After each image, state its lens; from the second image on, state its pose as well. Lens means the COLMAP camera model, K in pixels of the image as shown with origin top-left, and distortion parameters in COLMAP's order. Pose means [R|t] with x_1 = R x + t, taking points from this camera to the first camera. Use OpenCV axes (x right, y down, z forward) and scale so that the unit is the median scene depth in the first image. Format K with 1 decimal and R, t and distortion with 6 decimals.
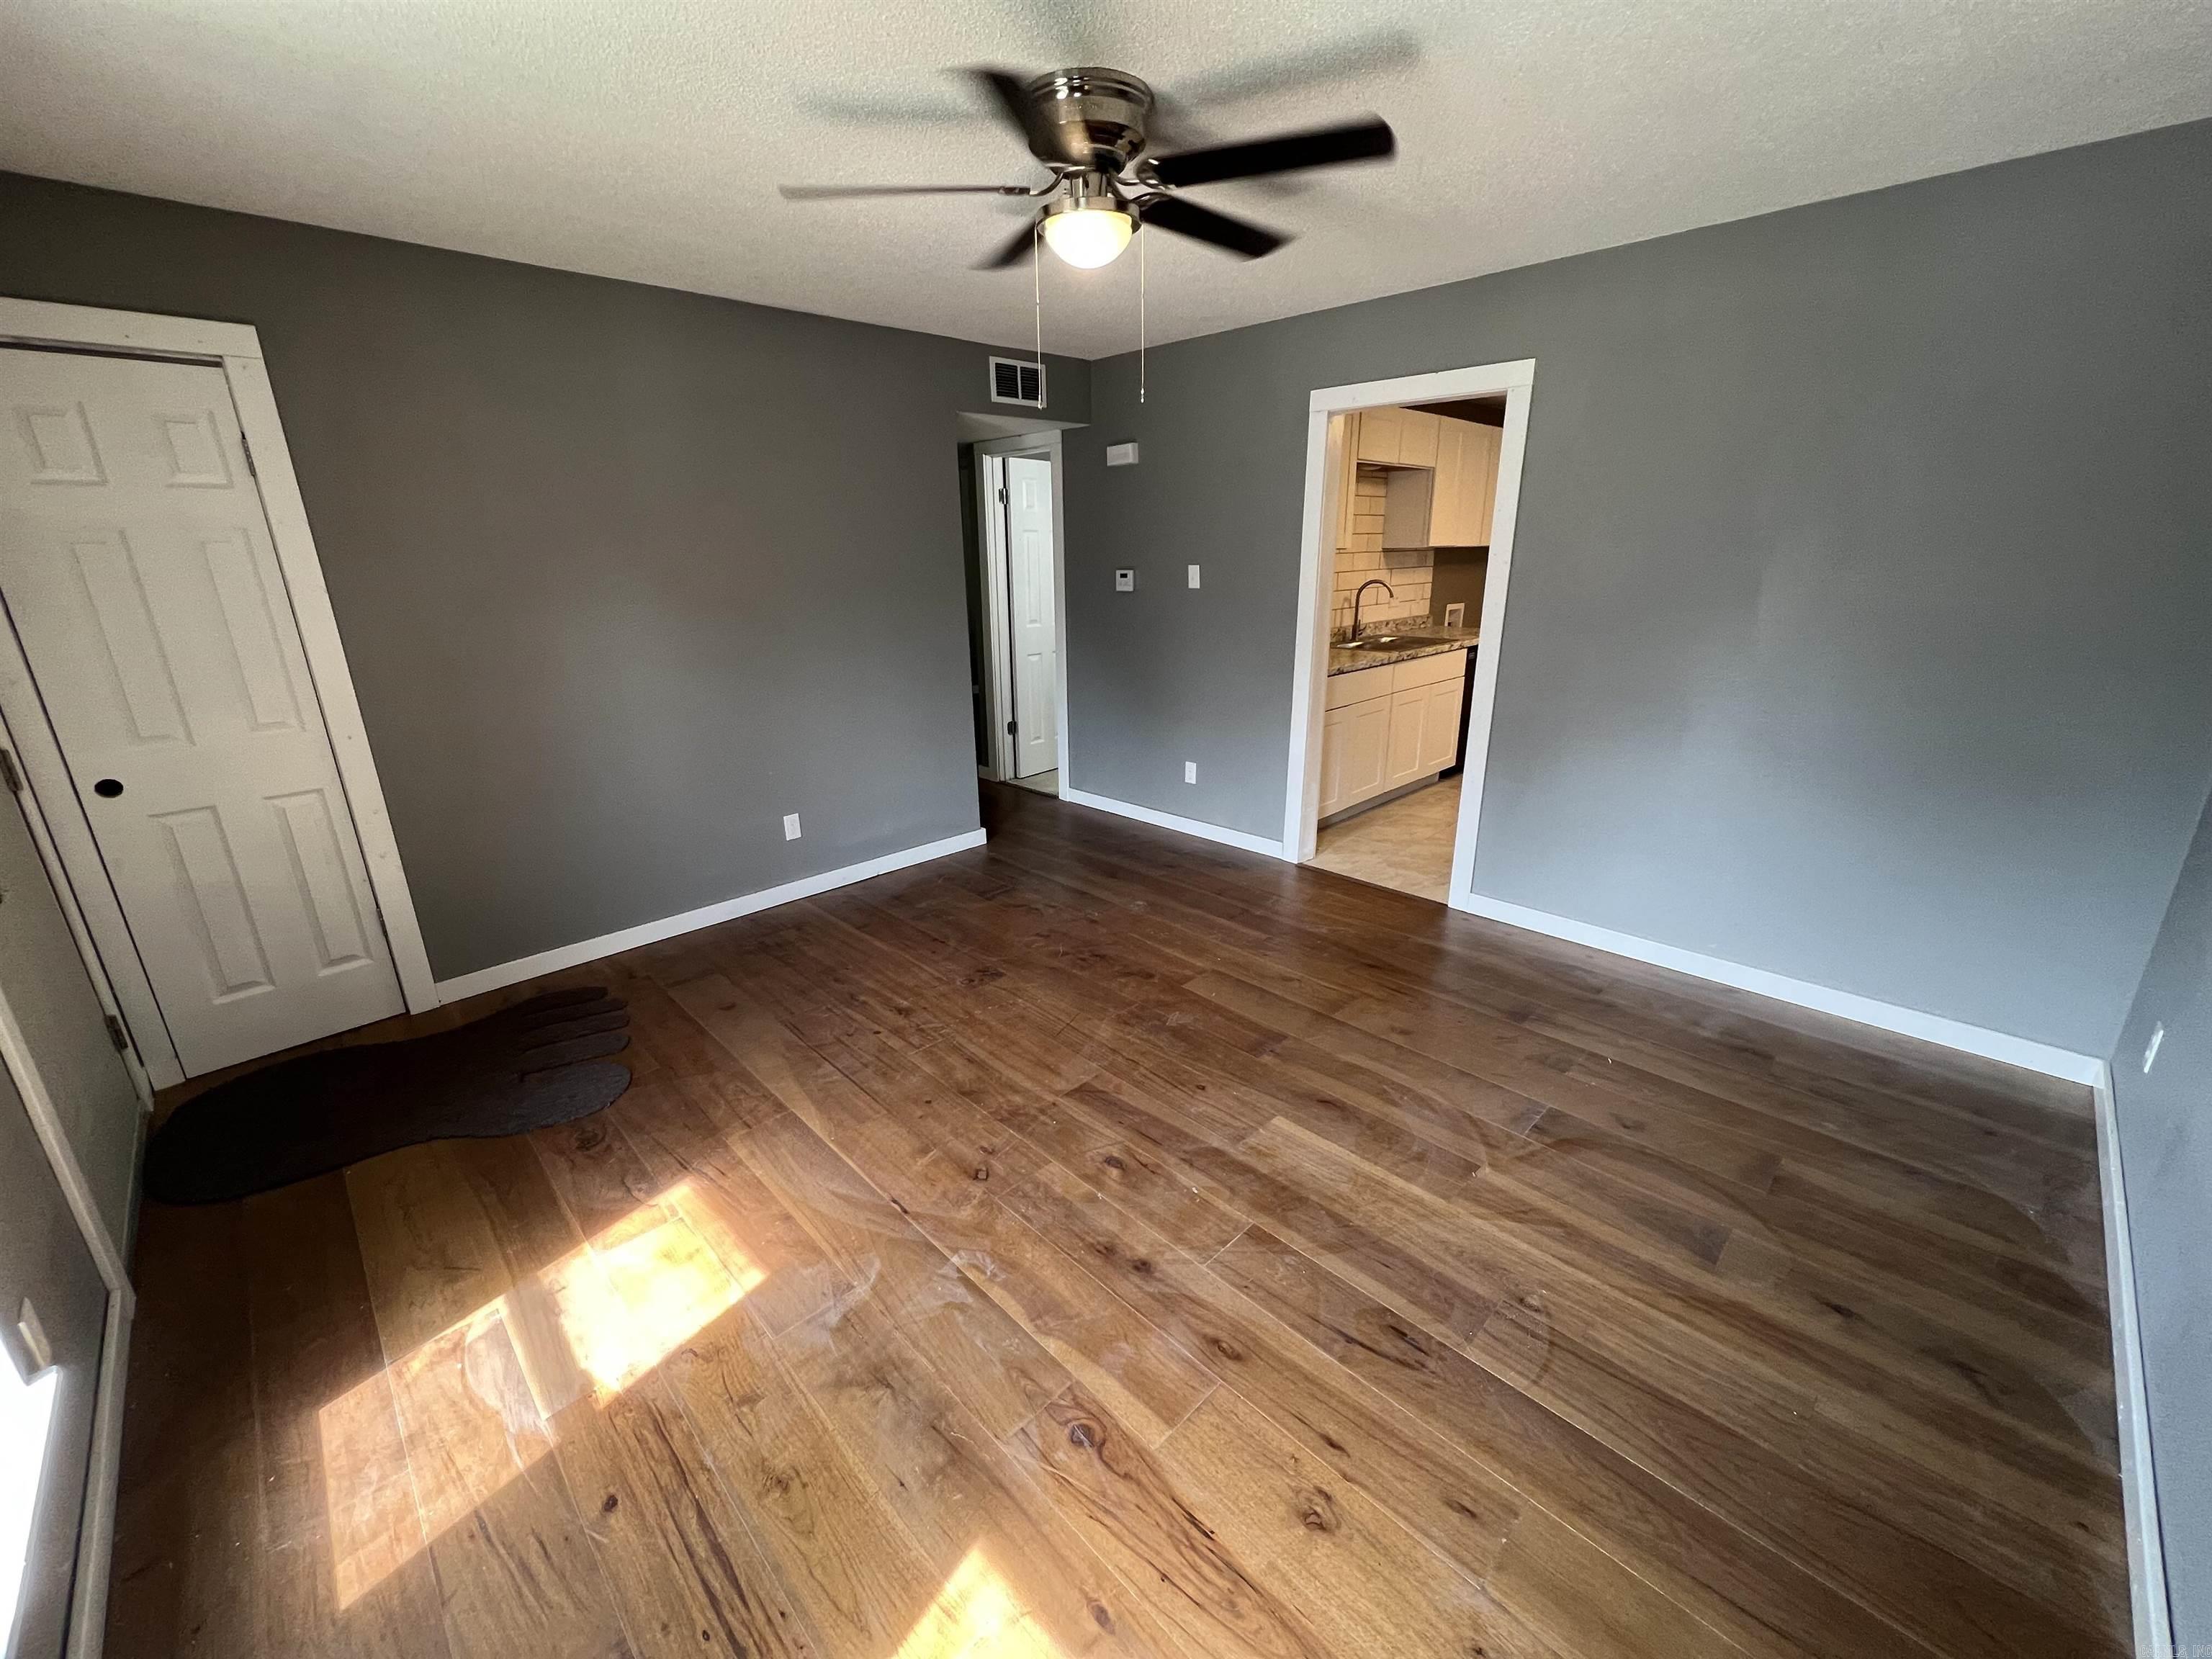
lens RADIAL K [[885.1, 0, 1100.9], [0, 885.1, 823.1], [0, 0, 1]] dist [-0.000549, 0.000335]
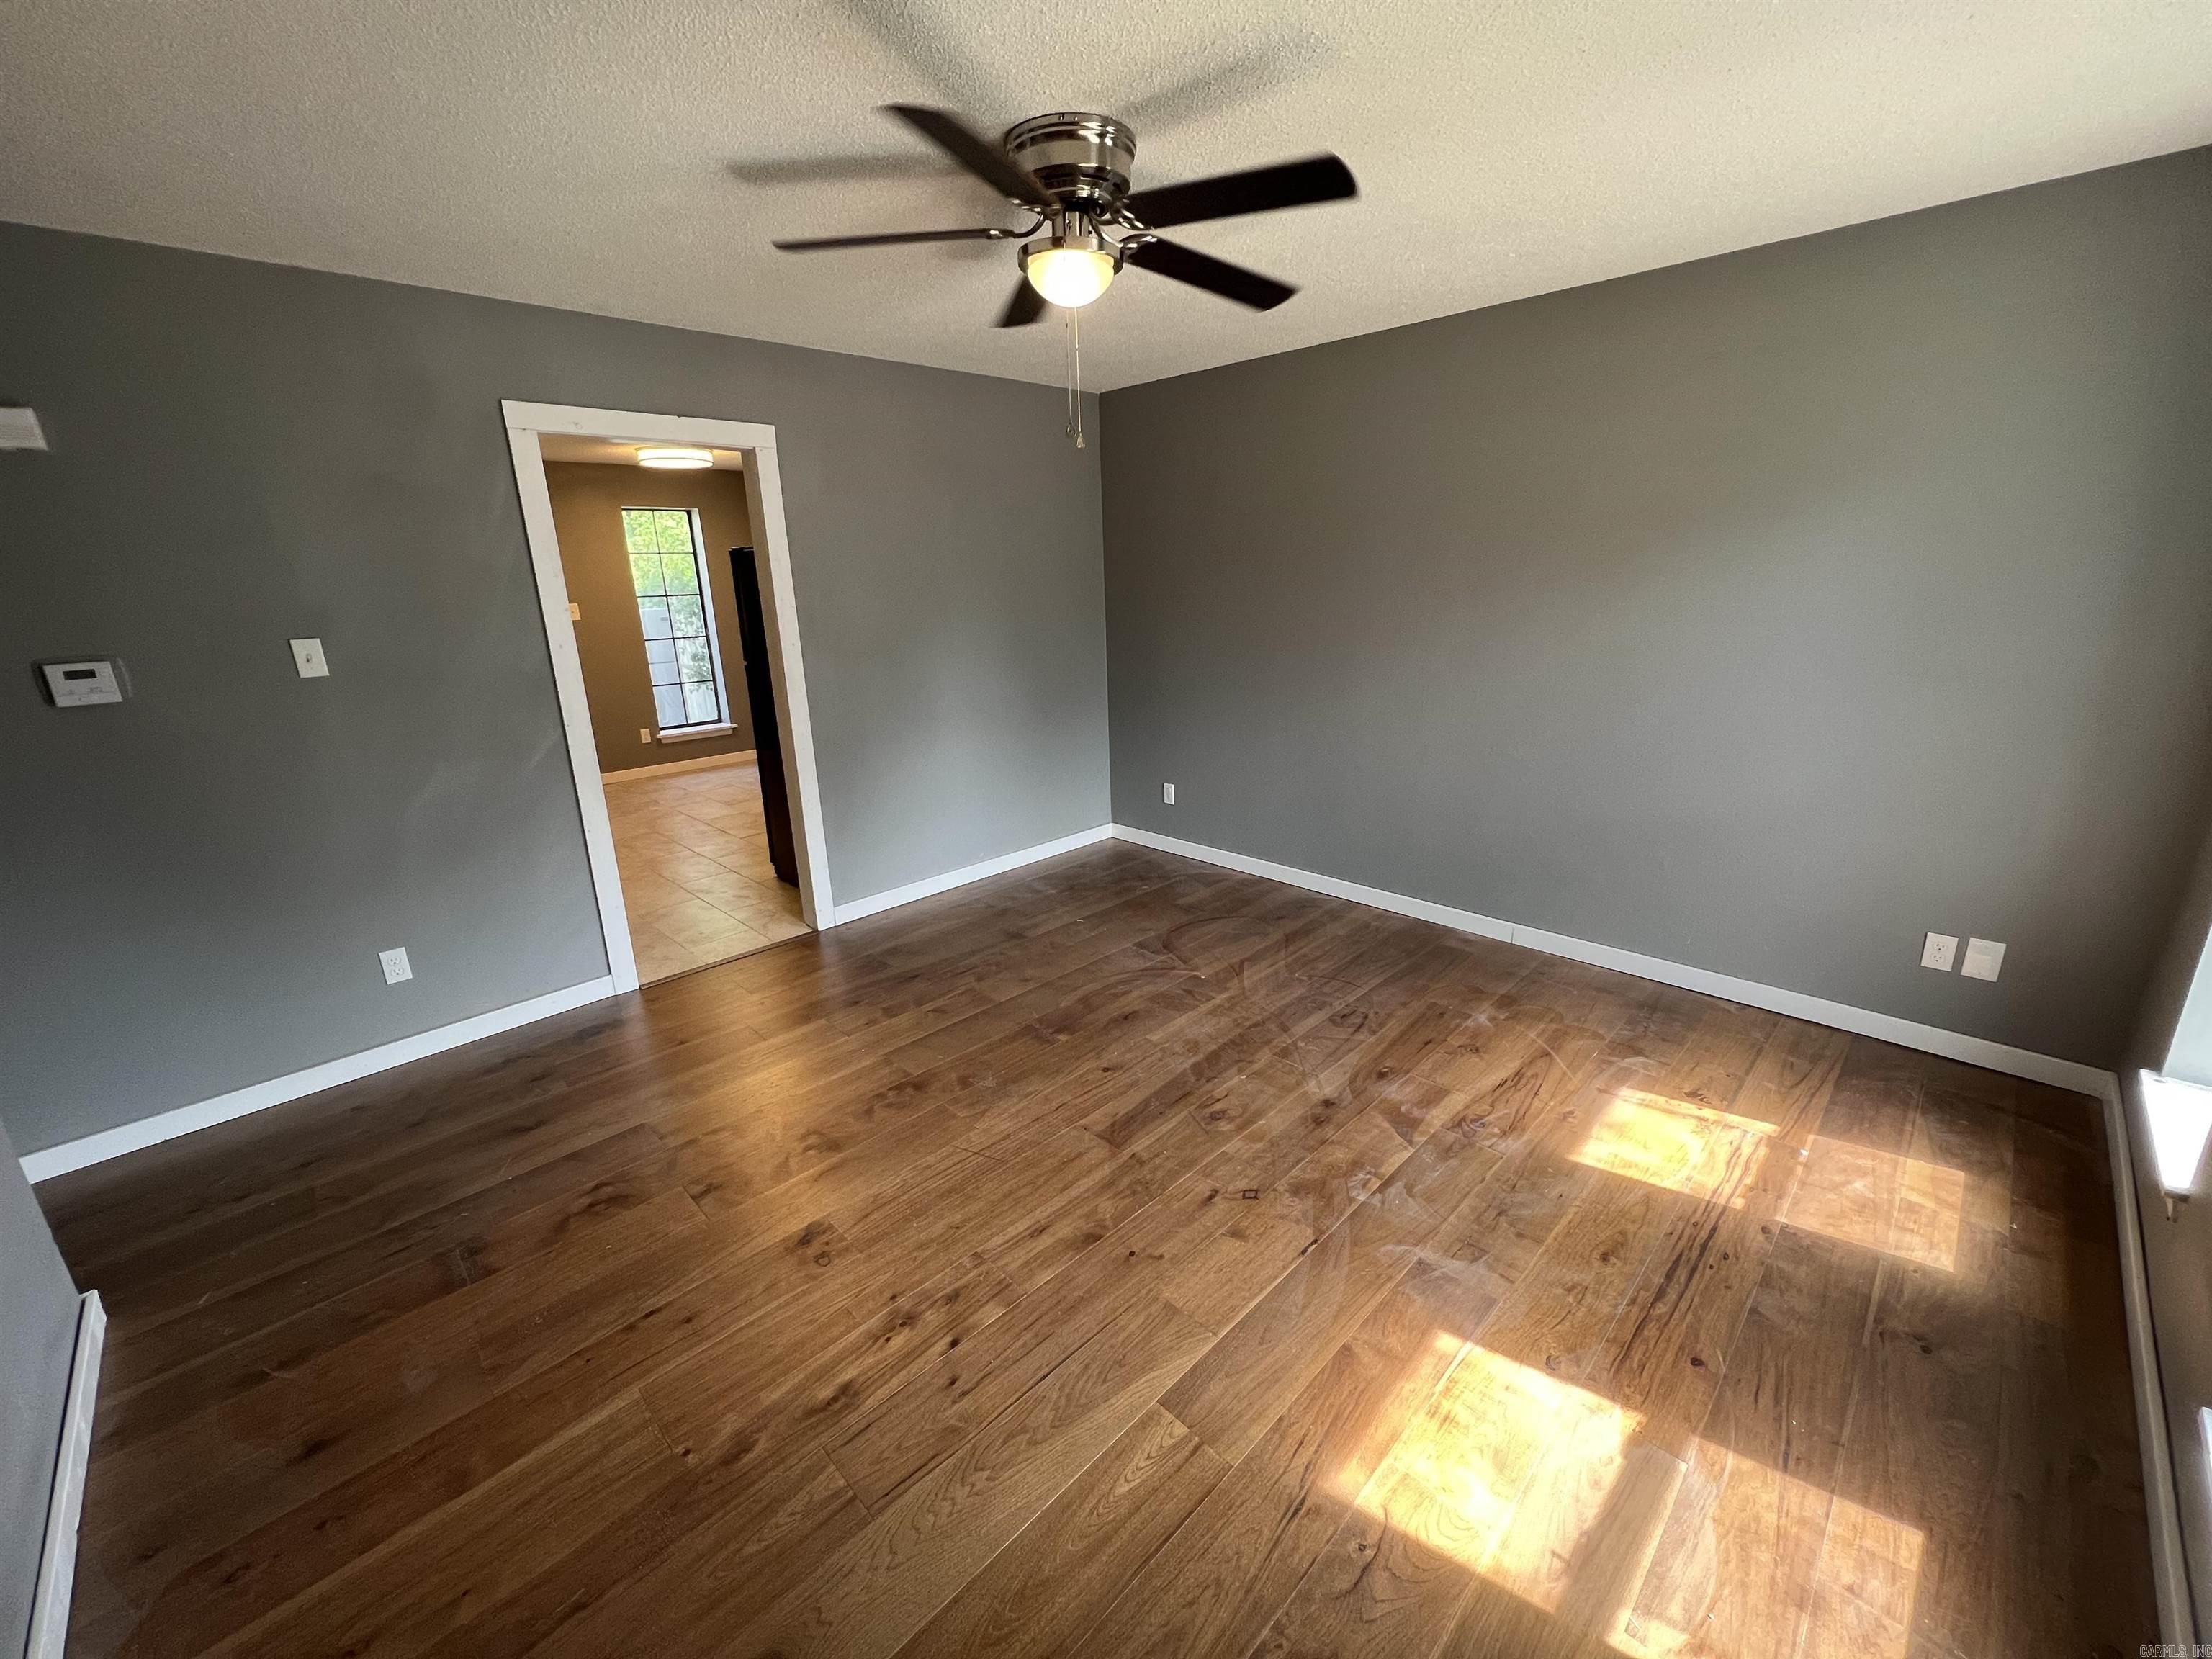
lens RADIAL K [[885.1, 0, 1100.9], [0, 885.1, 823.1], [0, 0, 1]] dist [-0.000549, 0.000335]
pose [[-0.005614, -0.263315, 0.964694, -1.054695], [0.329406, 0.910378, 0.250406, -0.313107], [-0.944172, 0.319181, 0.081627, 1.001885]]
